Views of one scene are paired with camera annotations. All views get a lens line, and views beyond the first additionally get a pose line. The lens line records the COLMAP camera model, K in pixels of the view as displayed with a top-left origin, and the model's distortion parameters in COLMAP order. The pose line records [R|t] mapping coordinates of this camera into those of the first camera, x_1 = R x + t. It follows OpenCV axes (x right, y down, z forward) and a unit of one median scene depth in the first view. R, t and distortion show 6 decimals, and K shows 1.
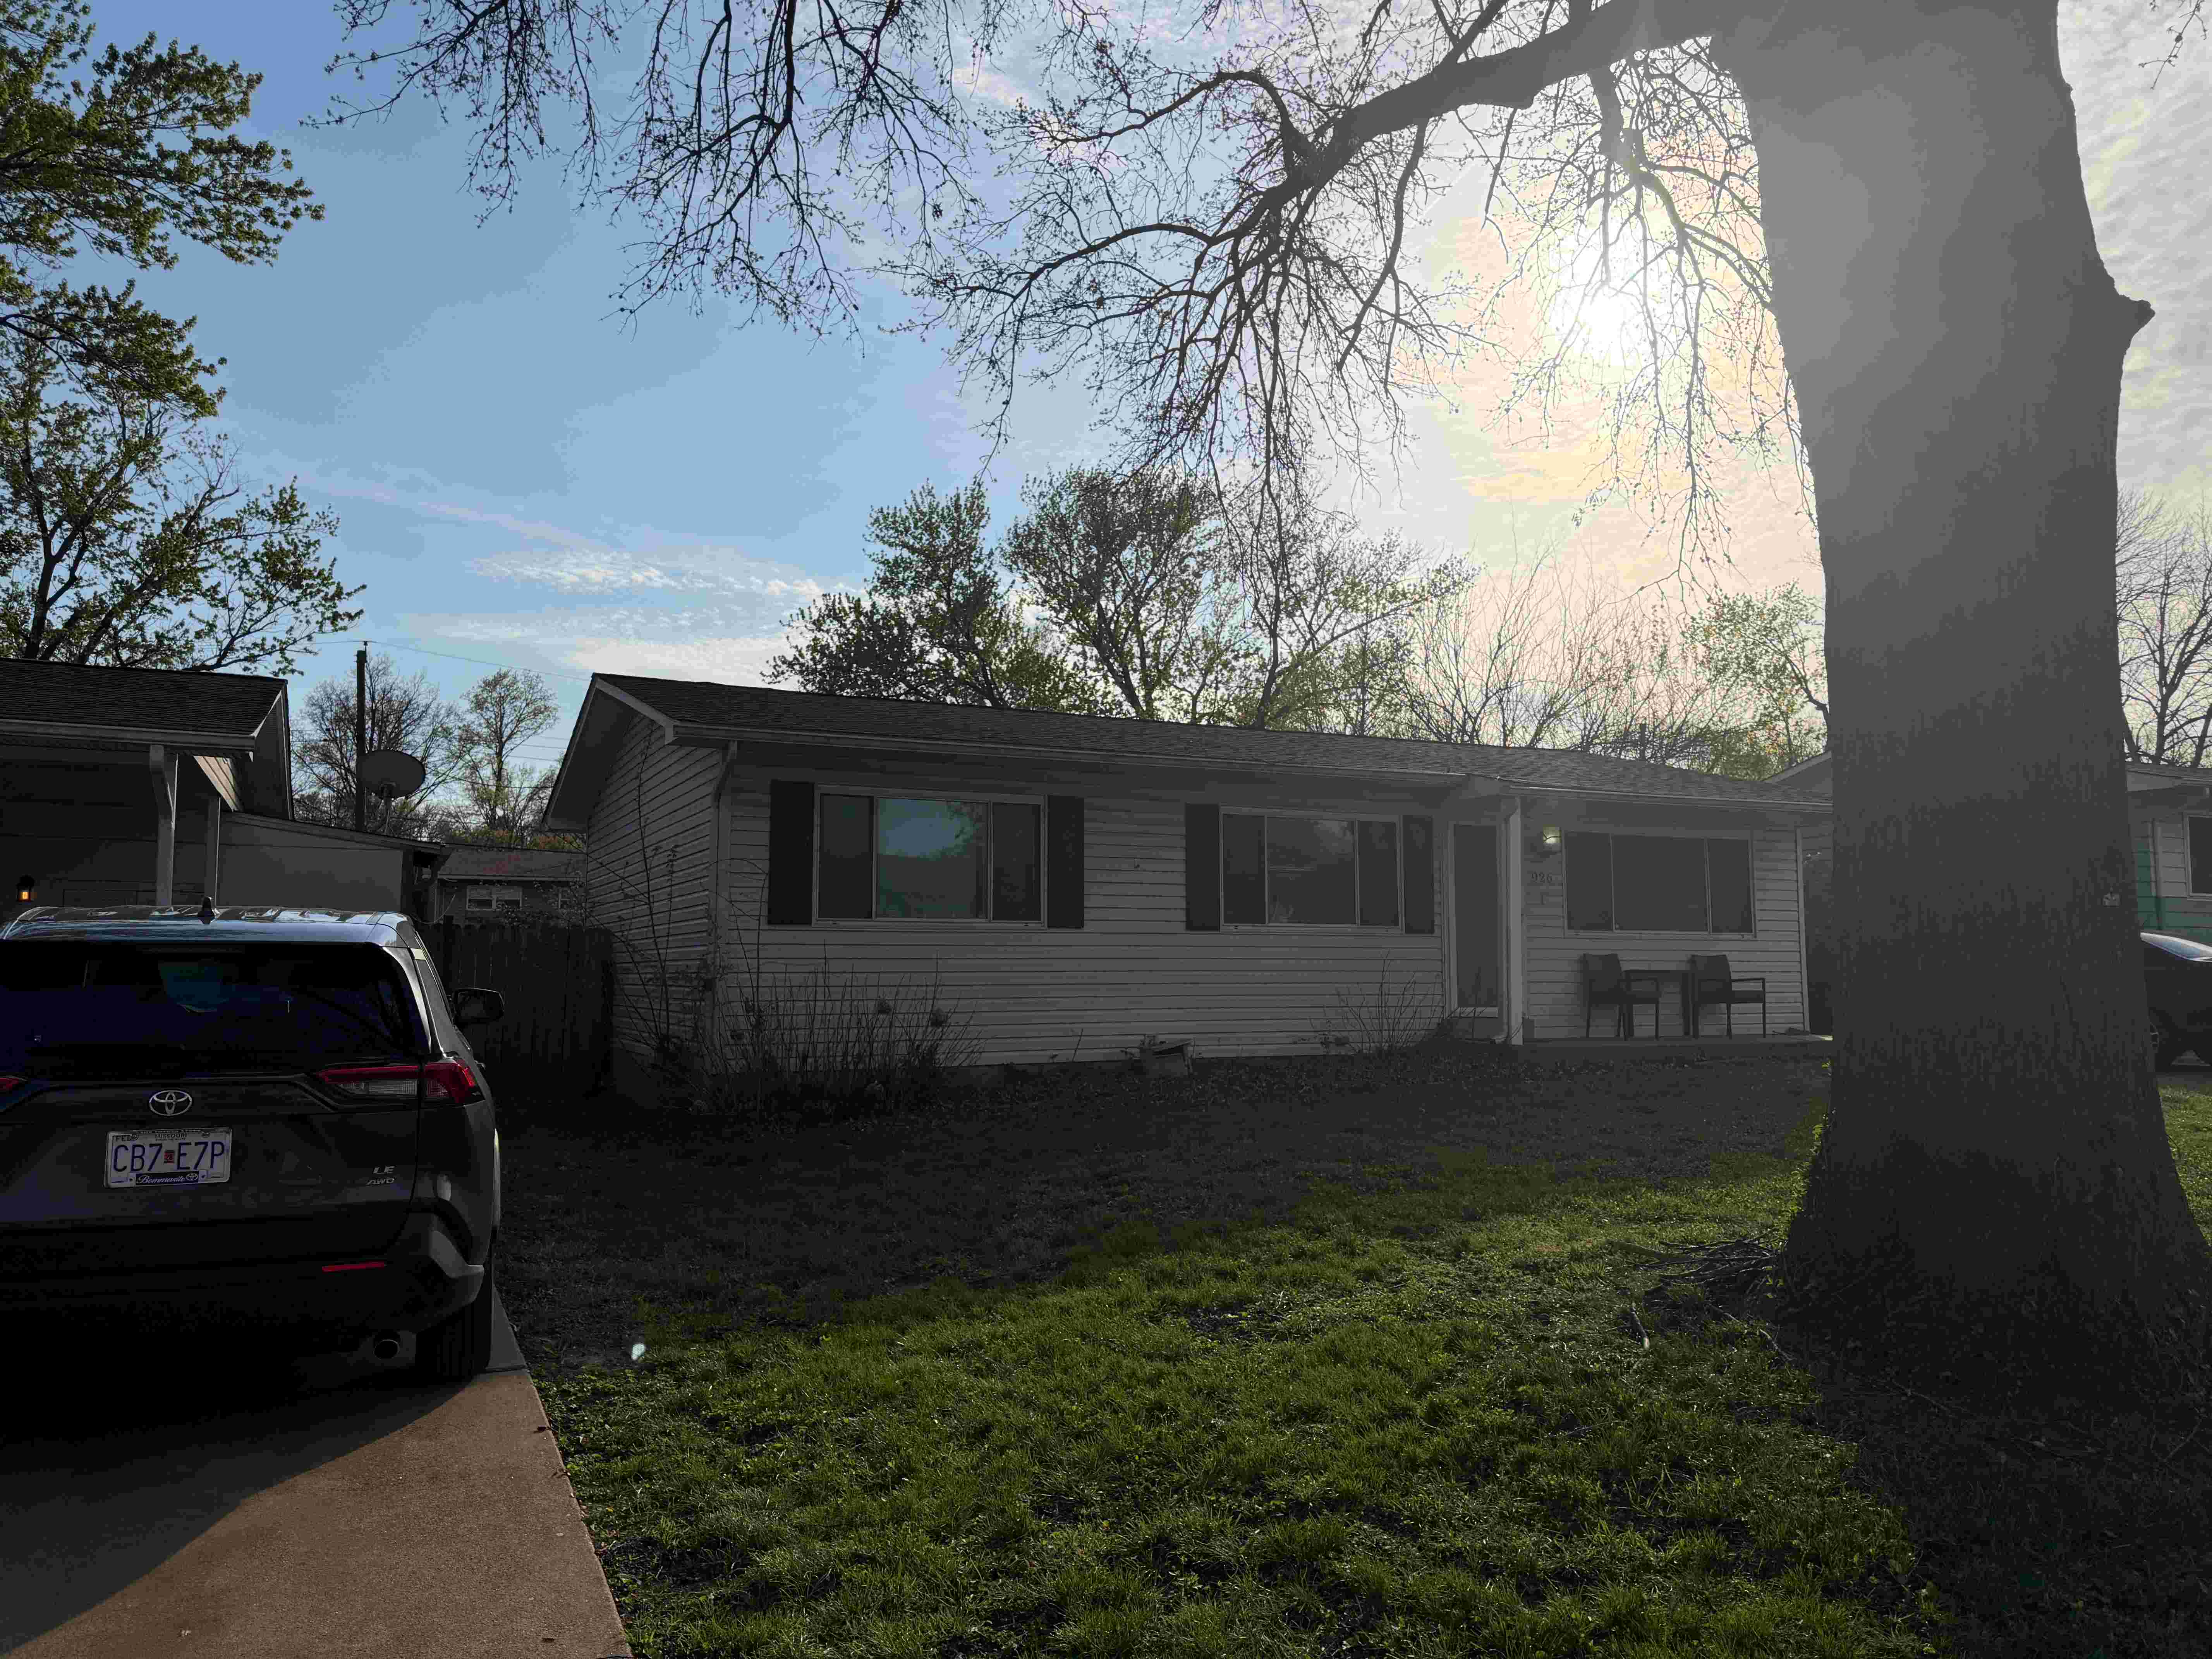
lens RADIAL K [[1555.8, 0, 1109.5], [0, 1555.8, 834.9], [0, 0, 1]] dist [0.044893, -0.002675]
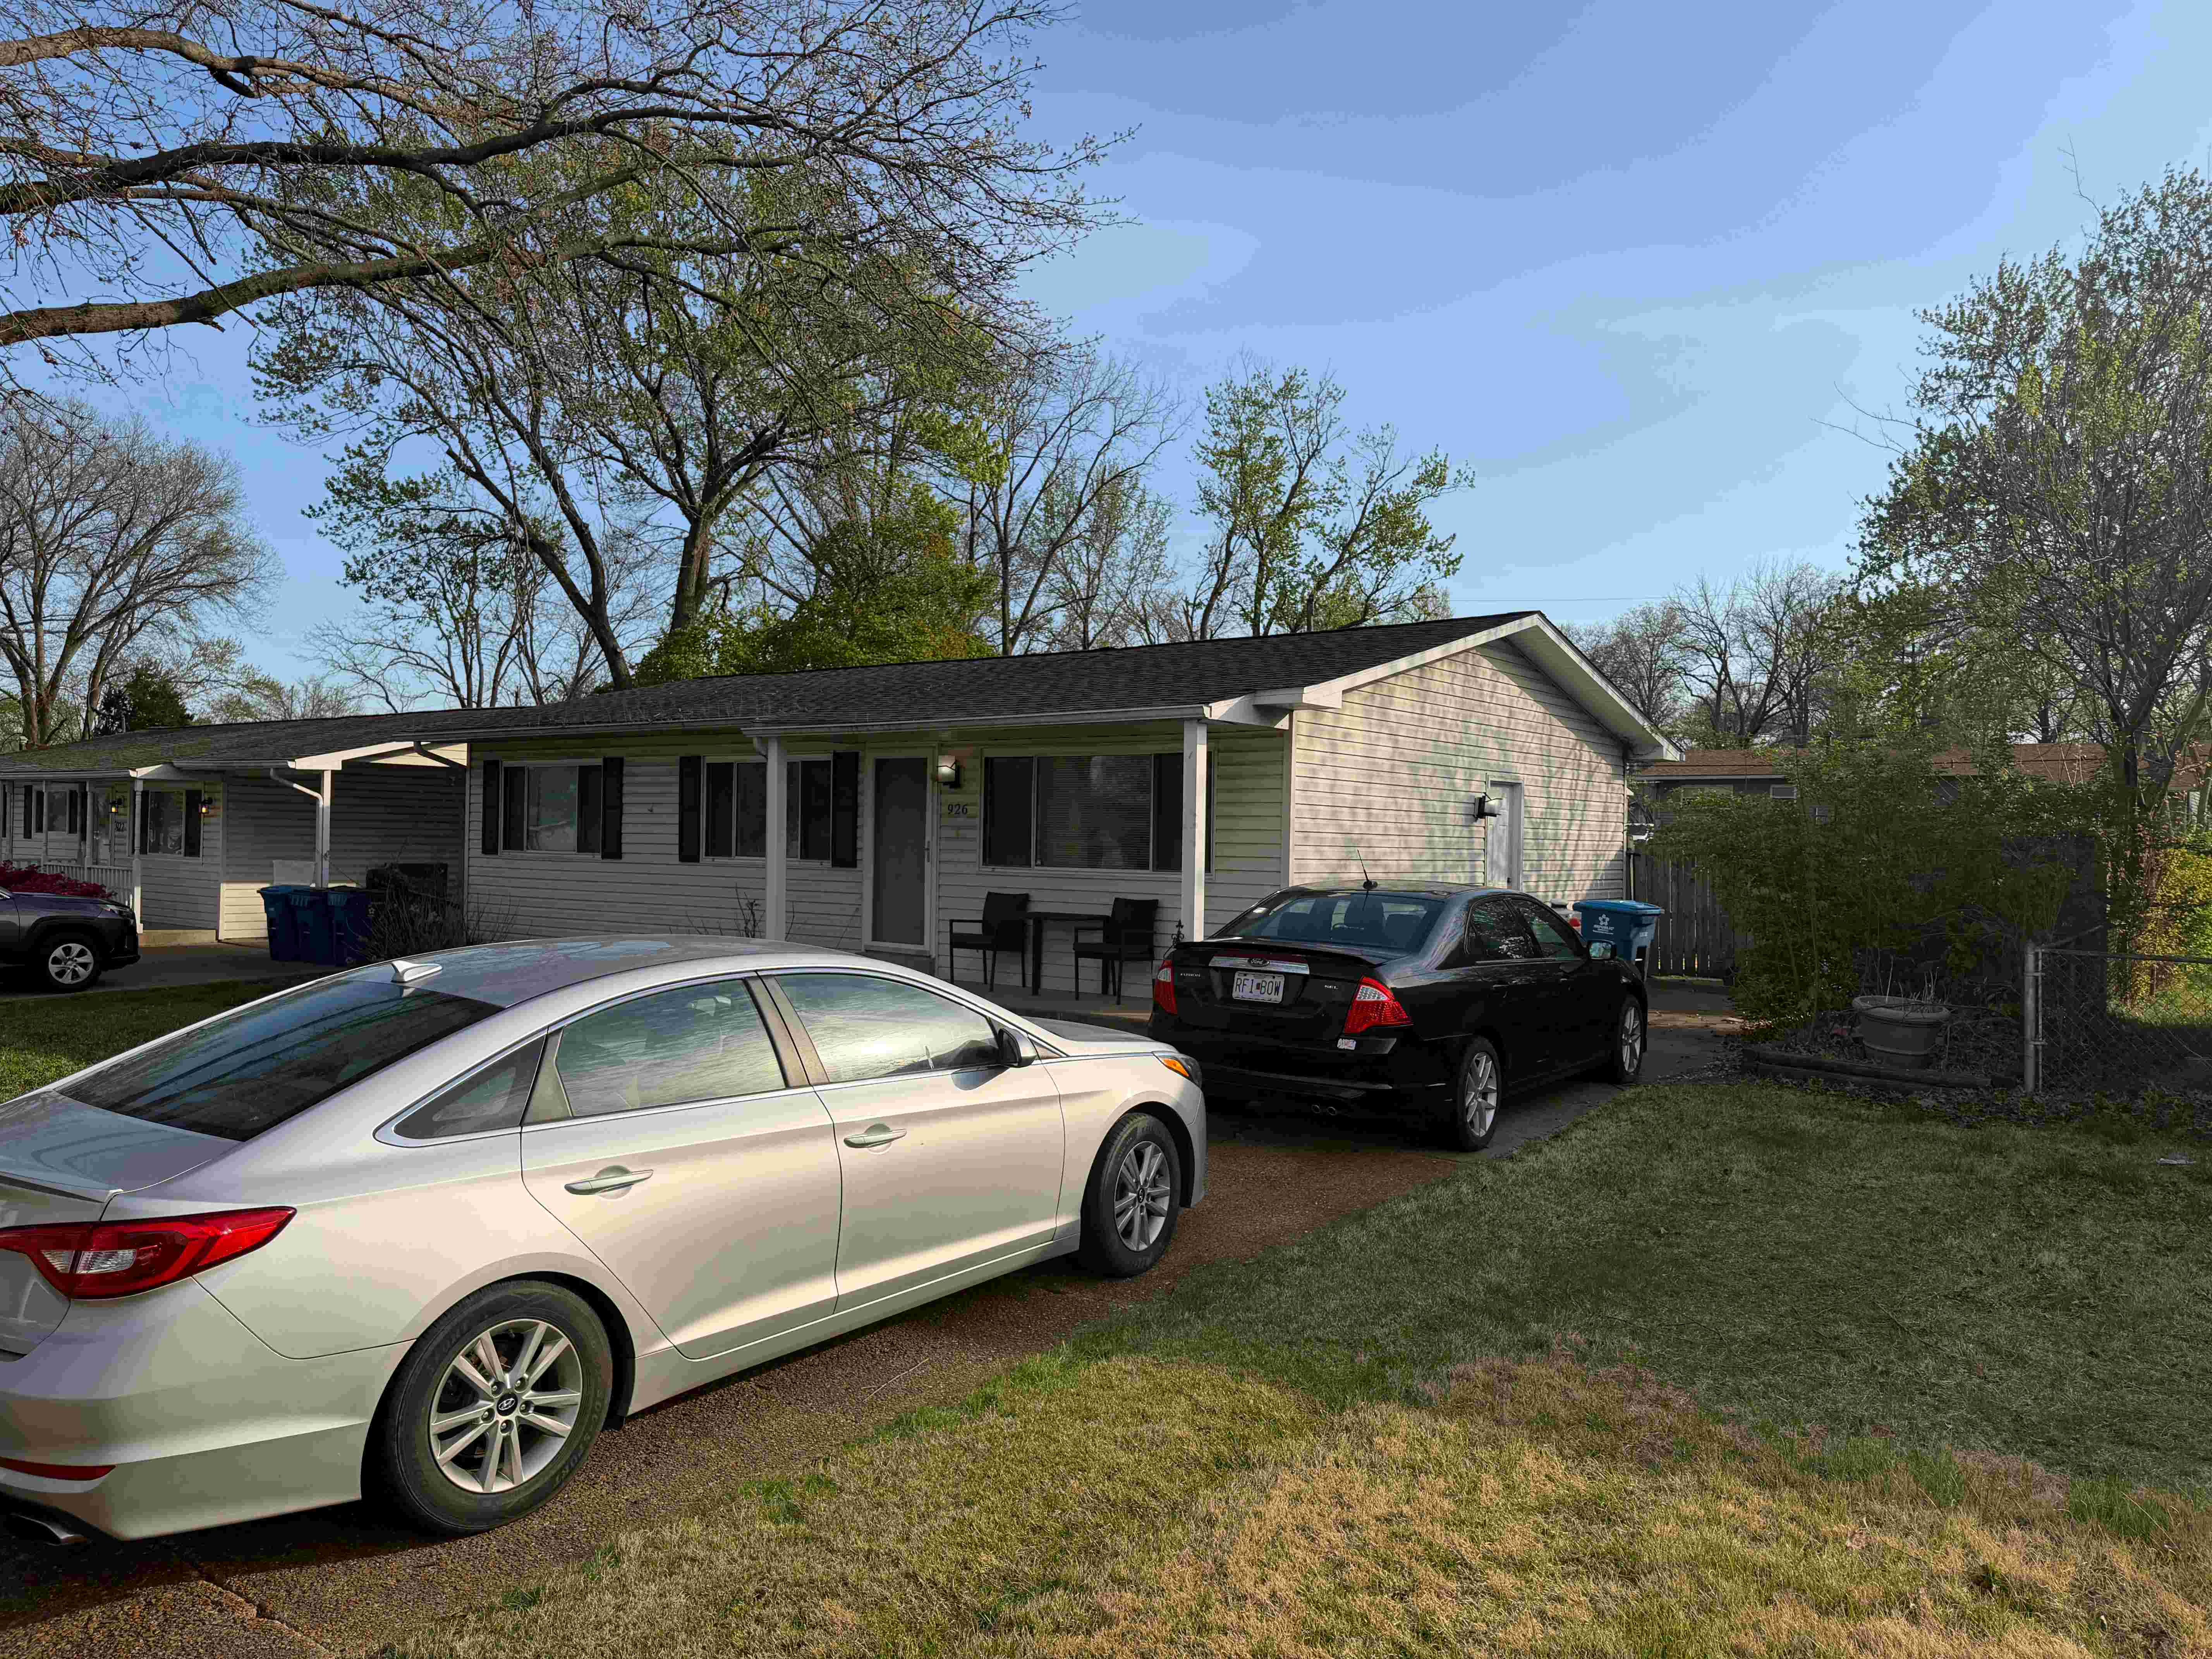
lens RADIAL K [[1555.8, 0, 1114.7], [0, 1555.8, 826.8], [0, 0, 1]] dist [0.044893, -0.002675]
pose [[0.468349, -0.000338, -0.883543, 1.201423], [0.058576, 0.997812, 0.030668, 0.016219], [0.881600, -0.066118, 0.467344, 0.688860]]
